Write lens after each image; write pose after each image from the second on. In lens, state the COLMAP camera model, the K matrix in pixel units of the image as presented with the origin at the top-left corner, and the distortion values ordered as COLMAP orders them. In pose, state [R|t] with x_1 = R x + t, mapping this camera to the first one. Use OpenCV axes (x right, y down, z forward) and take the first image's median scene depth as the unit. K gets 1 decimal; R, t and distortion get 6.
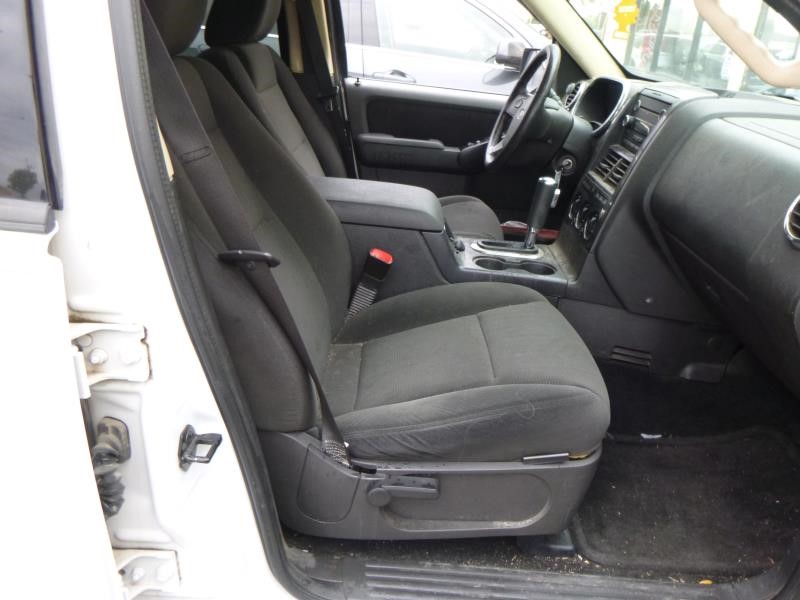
lens RADIAL K [[573.2, 0, 400.0], [0, 573.2, 300.0], [0, 0, 1]] dist [-0.038195, -0.003592]
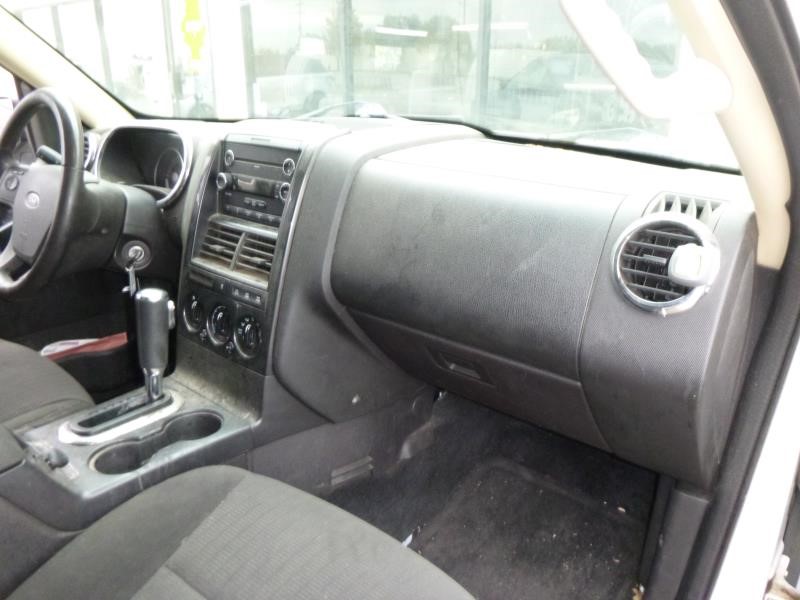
lens RADIAL K [[605.0, 0, 400.0], [0, 605.0, 300.0], [0, 0, 1]] dist [-0.002605, 0.000443]
pose [[0.619546, -0.339333, 0.707825, -0.051746], [0.377918, 0.919290, 0.109926, -0.178797], [-0.687998, 0.199396, 0.697782, 0.347673]]
